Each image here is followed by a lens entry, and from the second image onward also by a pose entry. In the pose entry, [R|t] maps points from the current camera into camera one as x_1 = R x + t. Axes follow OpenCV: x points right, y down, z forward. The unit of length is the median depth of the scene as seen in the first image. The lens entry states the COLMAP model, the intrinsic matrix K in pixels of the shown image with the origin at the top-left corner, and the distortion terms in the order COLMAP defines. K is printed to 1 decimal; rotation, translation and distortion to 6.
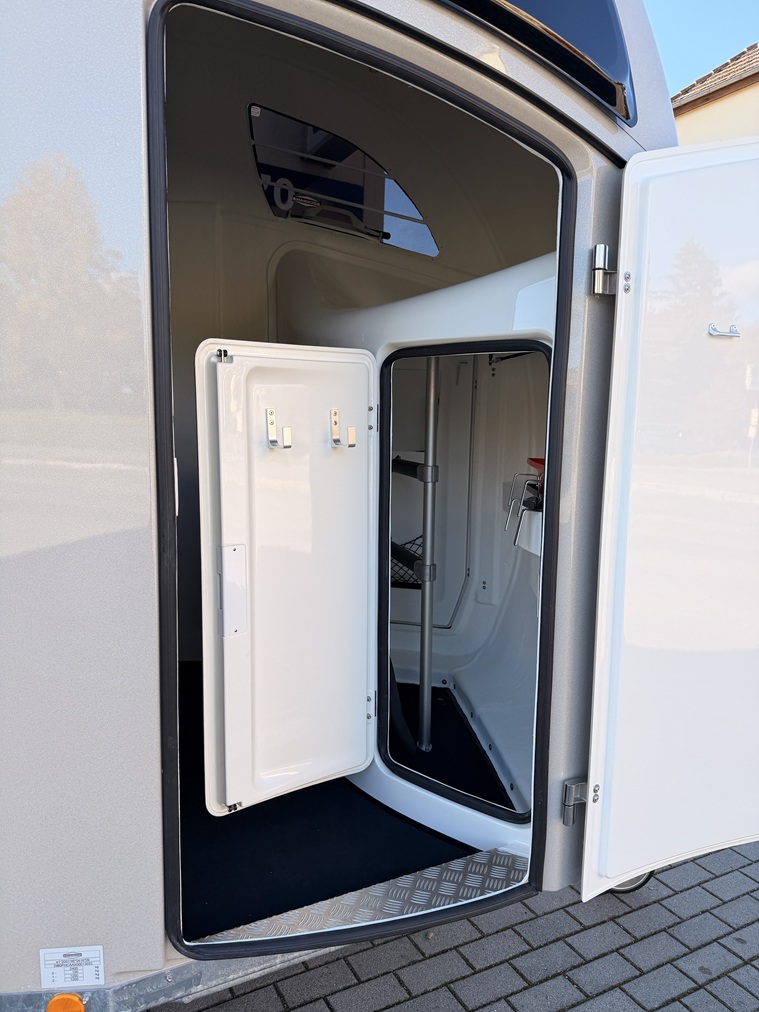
lens RADIAL K [[694.3, 0, 379.5], [0, 694.3, 506.0], [0, 0, 1]] dist [0.025470, 0.002200]
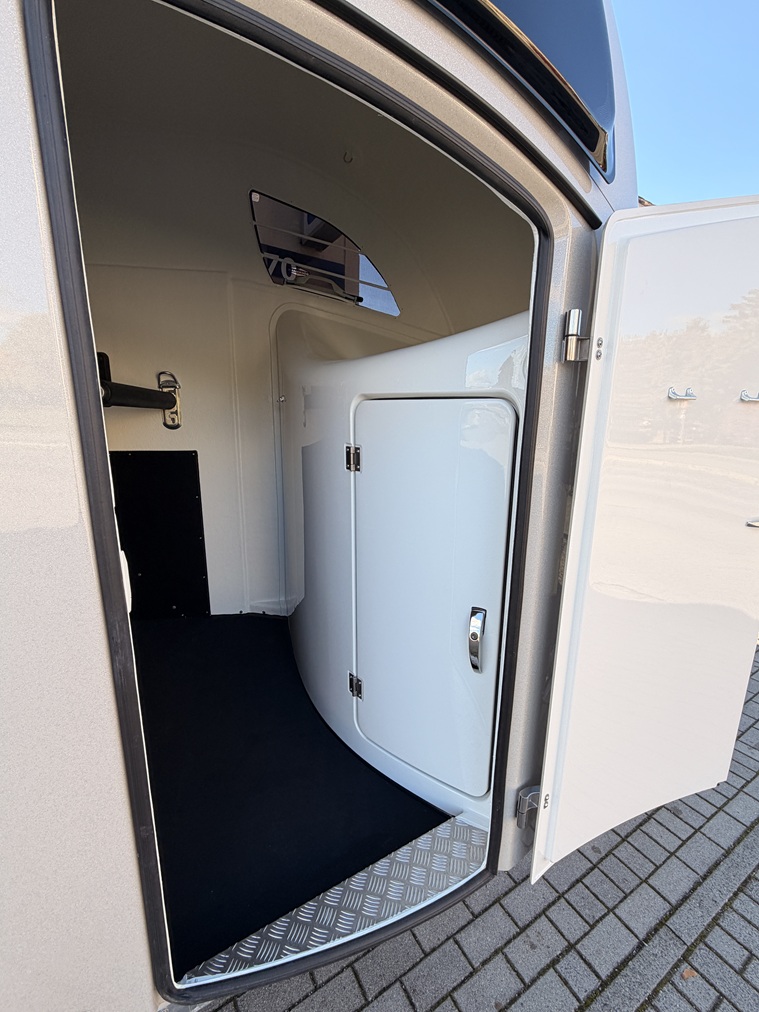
lens RADIAL K [[417.6, 0, 379.5], [0, 417.6, 506.0], [0, 0, 1]] dist [0.012524, 0.000185]
pose [[0.998963, -0.014846, 0.043043, 0.010773], [0.011073, 0.996181, 0.086606, -0.128873], [-0.044165, -0.086040, 0.995312, 0.337308]]
